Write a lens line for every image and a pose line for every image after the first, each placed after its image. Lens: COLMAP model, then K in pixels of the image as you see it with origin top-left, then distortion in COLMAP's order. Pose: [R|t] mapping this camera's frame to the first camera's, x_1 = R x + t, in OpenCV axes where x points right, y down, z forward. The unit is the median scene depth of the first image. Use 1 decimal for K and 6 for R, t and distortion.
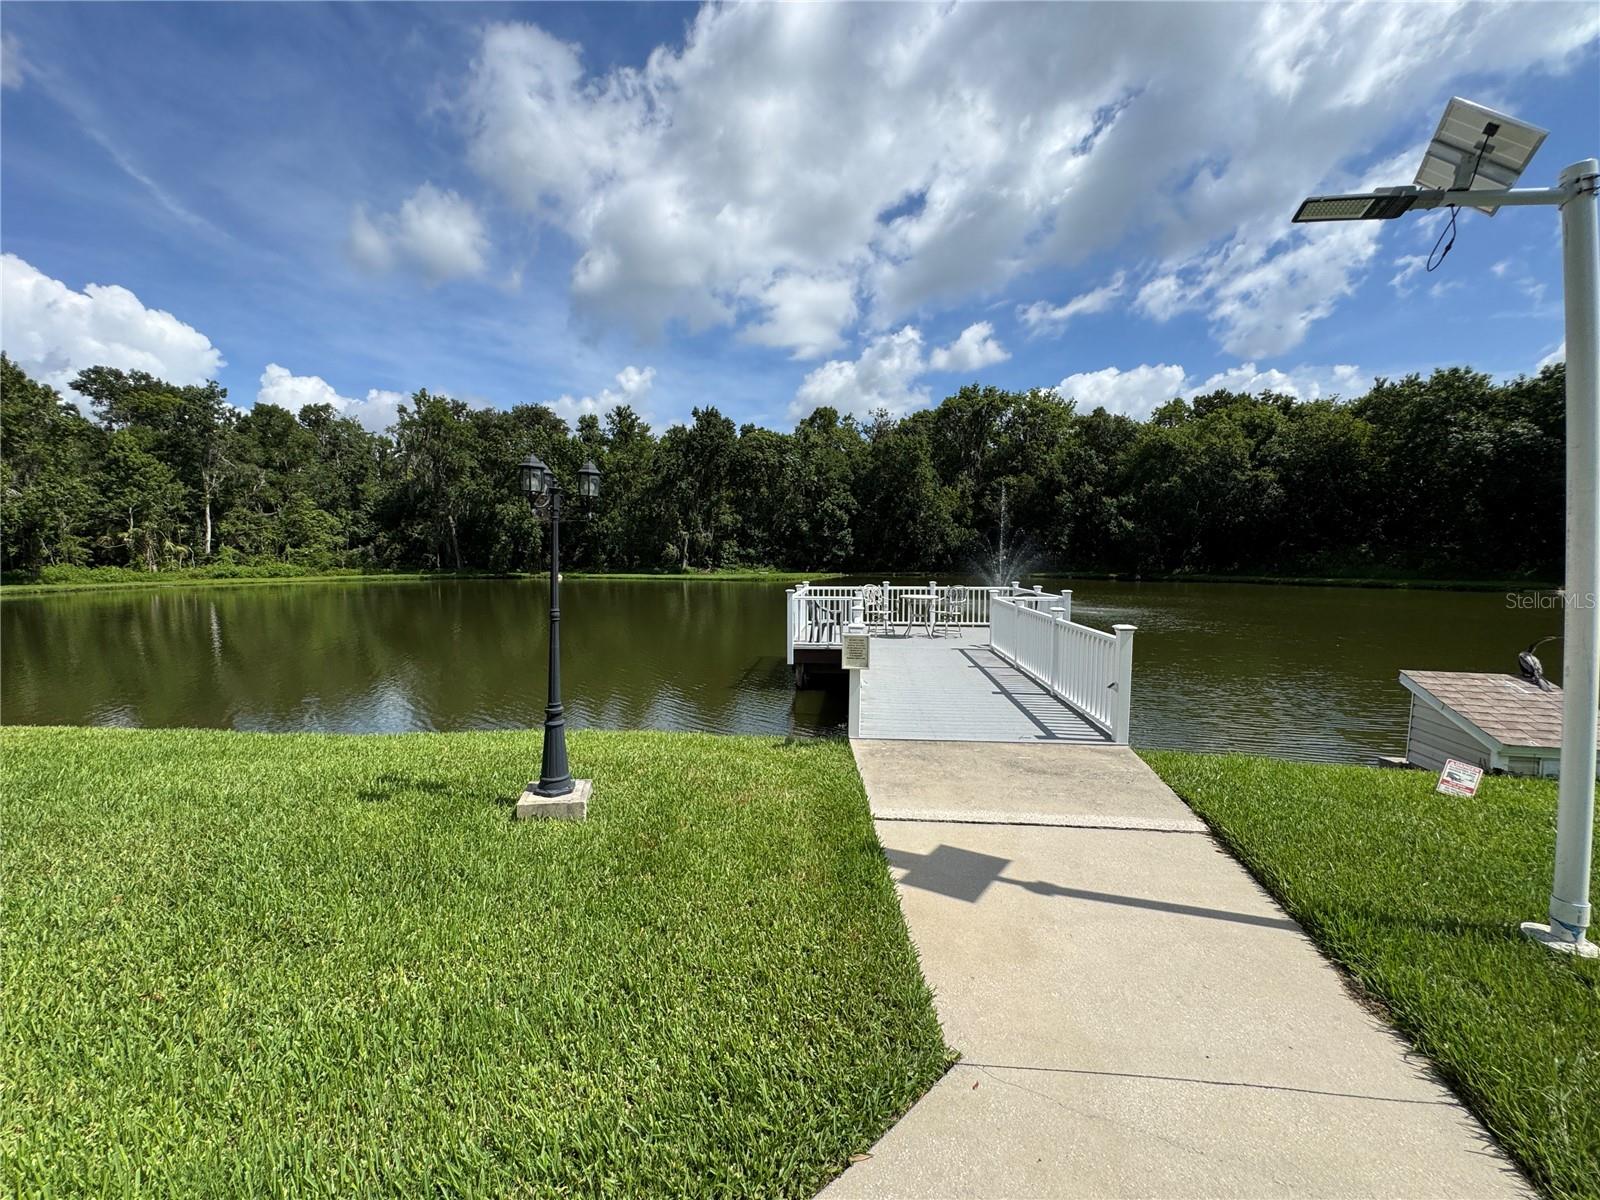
lens RADIAL K [[642.9, 0, 805.0], [0, 642.9, 598.5], [0, 0, 1]] dist [-0.000873, 0.000148]
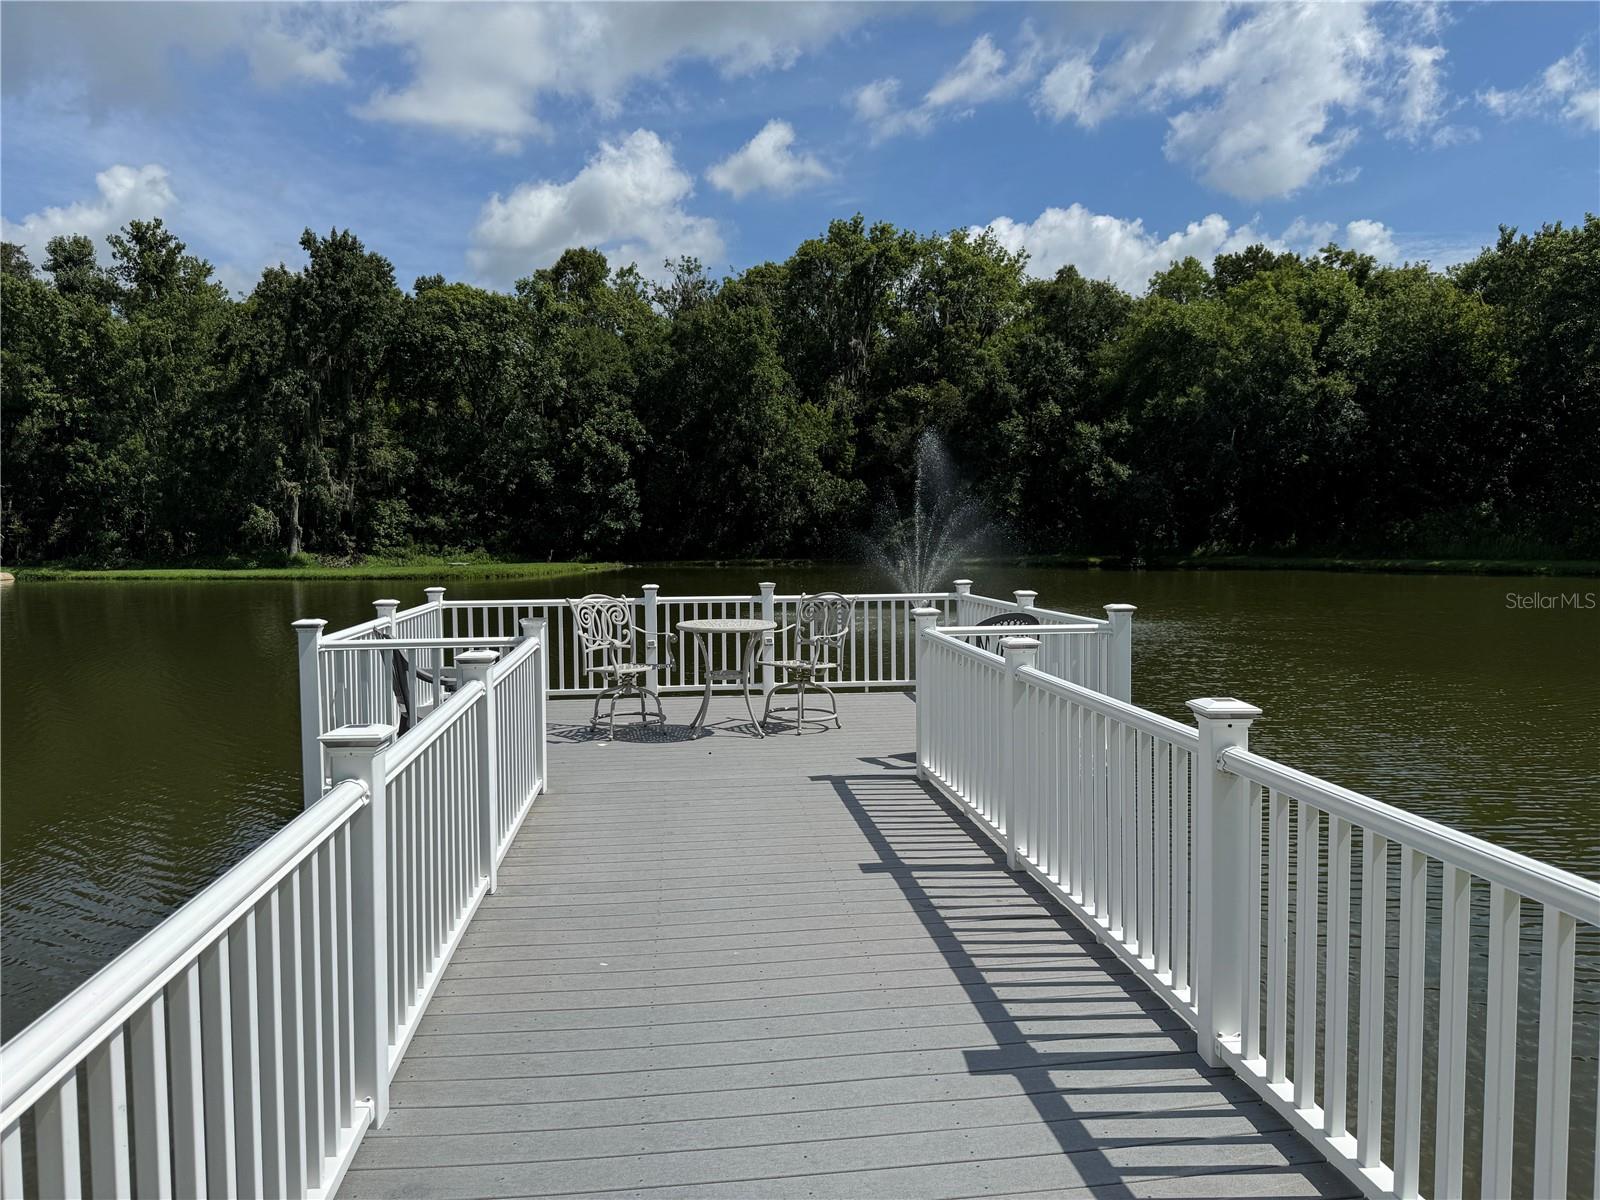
lens RADIAL K [[1133.4, 0, 805.3], [0, 1133.4, 603.8], [0, 0, 1]] dist [0.066833, -0.006457]
pose [[0.978083, -0.020623, 0.207190, 0.013356], [0.021050, 0.999778, 0.000147, -0.002262], [-0.207147, 0.004217, 0.978301, 0.053825]]
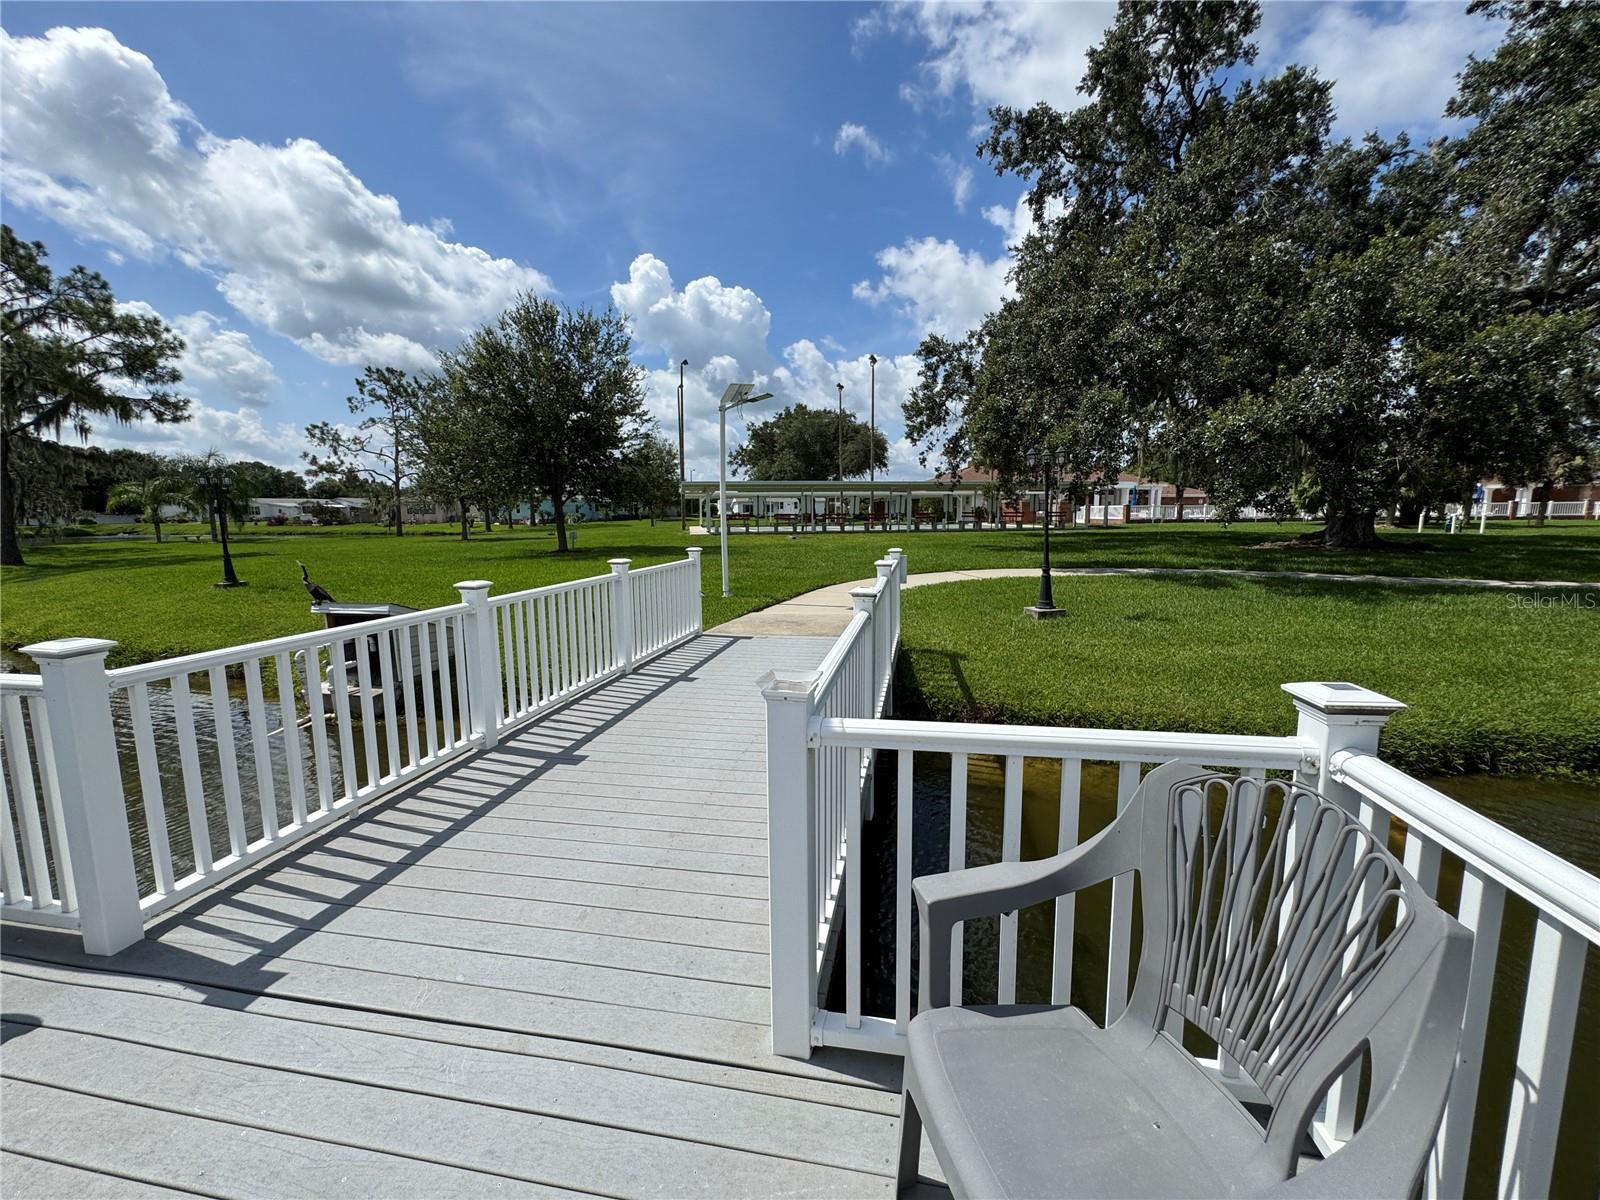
lens RADIAL K [[642.9, 0, 799.8], [0, 642.9, 594.2], [0, 0, 1]] dist [-0.000873, 0.000148]
pose [[-0.996804, -0.007470, 0.079530, 0.006458], [0.008529, 0.979975, 0.198938, -0.008062], [-0.079424, 0.198981, -0.976780, 0.143386]]
